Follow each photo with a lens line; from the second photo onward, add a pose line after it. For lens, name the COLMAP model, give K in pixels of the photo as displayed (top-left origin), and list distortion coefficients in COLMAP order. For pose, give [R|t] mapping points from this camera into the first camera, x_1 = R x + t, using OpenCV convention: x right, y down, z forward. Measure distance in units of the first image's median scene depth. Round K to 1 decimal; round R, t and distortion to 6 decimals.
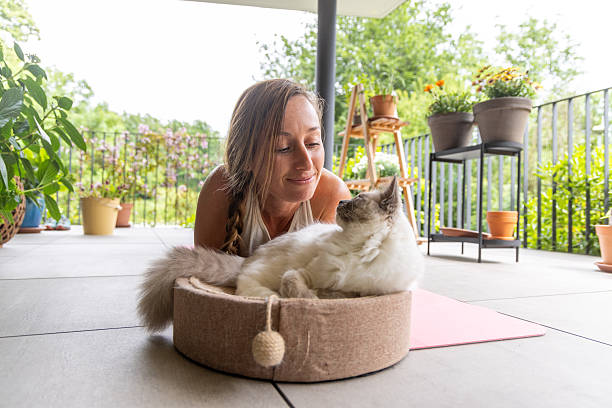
lens RADIAL K [[411.4, 0, 312.0], [0, 411.4, 204.0], [0, 0, 1]] dist [0.010196, -0.003557]
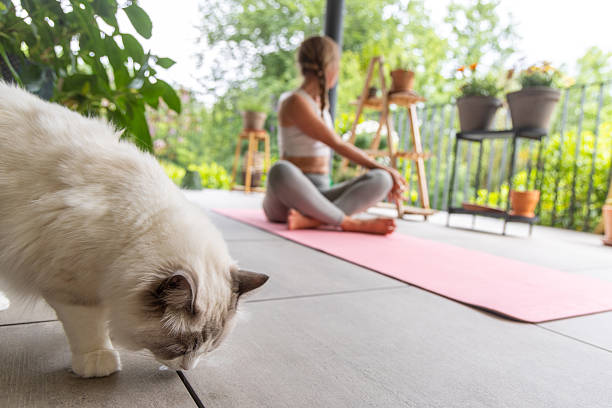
lens RADIAL K [[424.0, 0, 313.9], [0, 424.0, 206.6], [0, 0, 1]] dist [0.006949, 0.001671]
pose [[0.985355, 0.038401, 0.166134, -0.205321], [-0.054138, 0.994354, 0.091259, -0.009360], [-0.161692, -0.098917, 0.981871, -0.030807]]
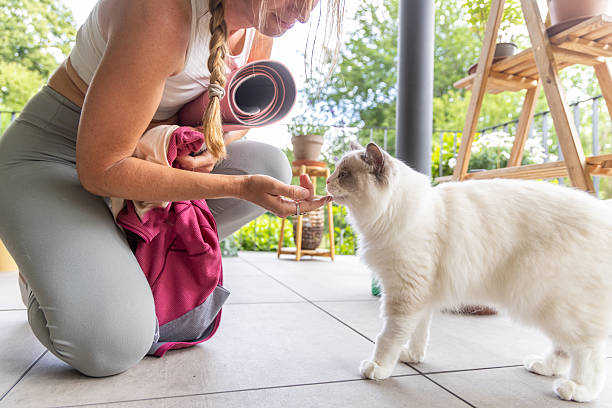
lens RADIAL K [[411.4, 0, 309.3], [0, 411.4, 204.9], [0, 0, 1]] dist [0.010196, -0.003557]
pose [[0.994979, -0.000525, -0.100083, -0.075457], [-0.001993, 0.999684, -0.025054, -0.003797], [0.100065, 0.025127, 0.994664, 0.520322]]
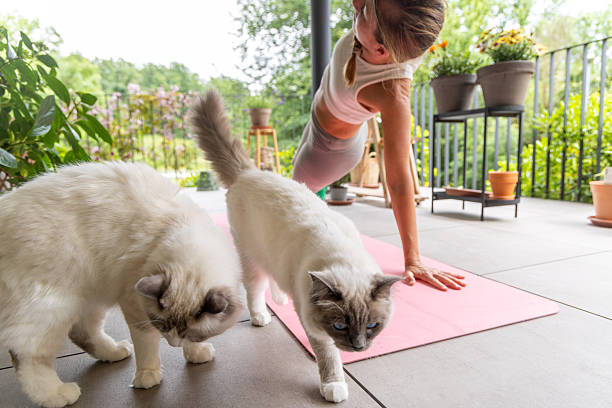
lens RADIAL K [[411.4, 0, 311.6], [0, 411.4, 205.8], [0, 0, 1]] dist [0.010196, -0.003557]
pose [[0.998315, -0.053336, 0.022864, -0.042036], [0.049410, 0.987887, 0.147095, -0.053100], [-0.030433, -0.145717, 0.988858, -0.031652]]
